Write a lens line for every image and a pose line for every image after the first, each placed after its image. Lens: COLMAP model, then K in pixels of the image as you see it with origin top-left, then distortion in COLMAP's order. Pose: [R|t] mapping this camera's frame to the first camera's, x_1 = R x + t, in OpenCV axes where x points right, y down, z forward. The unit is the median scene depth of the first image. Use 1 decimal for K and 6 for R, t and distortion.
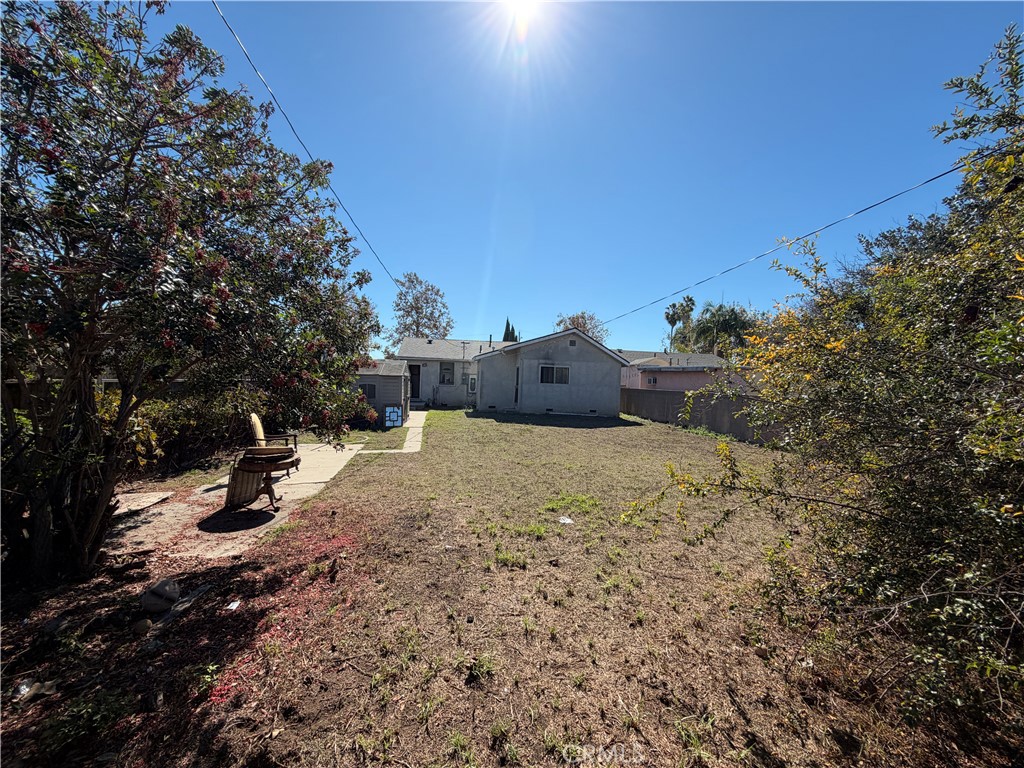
lens RADIAL K [[407.7, 0, 510.0], [0, 407.7, 384.8], [0, 0, 1]] dist [-0.001346, -0.000048]
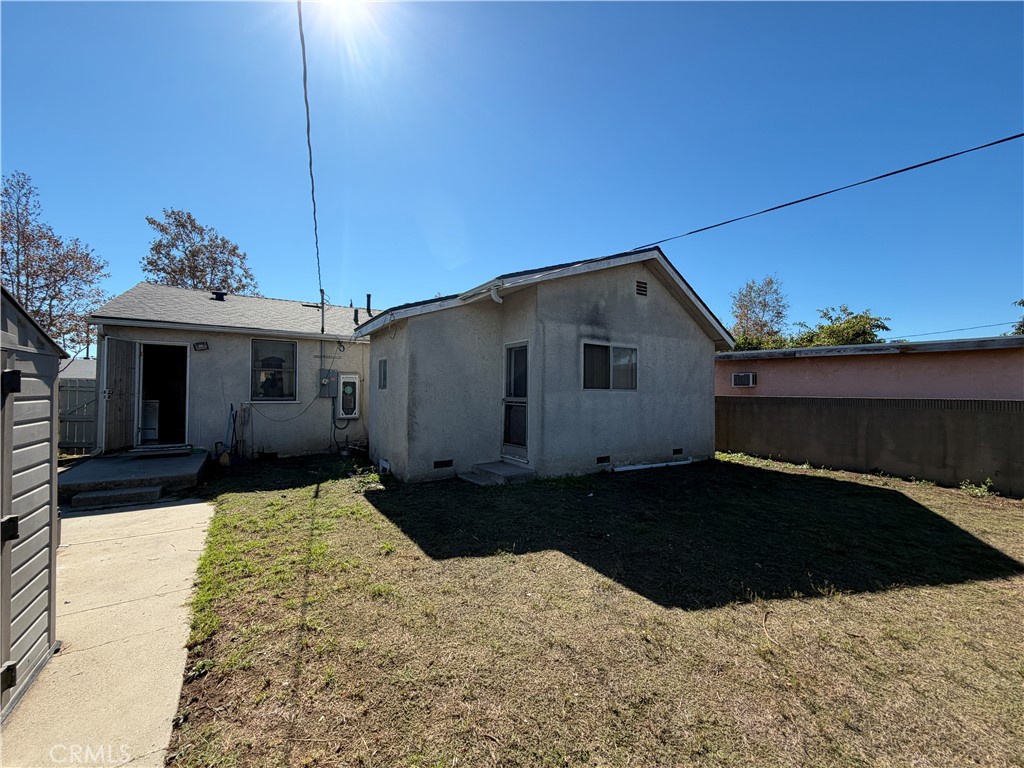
lens RADIAL K [[407.7, 0, 510.0], [0, 407.7, 384.8], [0, 0, 1]] dist [-0.001346, -0.000048]
pose [[0.912387, -0.020336, 0.408824, -0.121330], [0.028469, 0.999499, -0.013818, -0.004096], [-0.408338, 0.024246, 0.912509, 0.624077]]
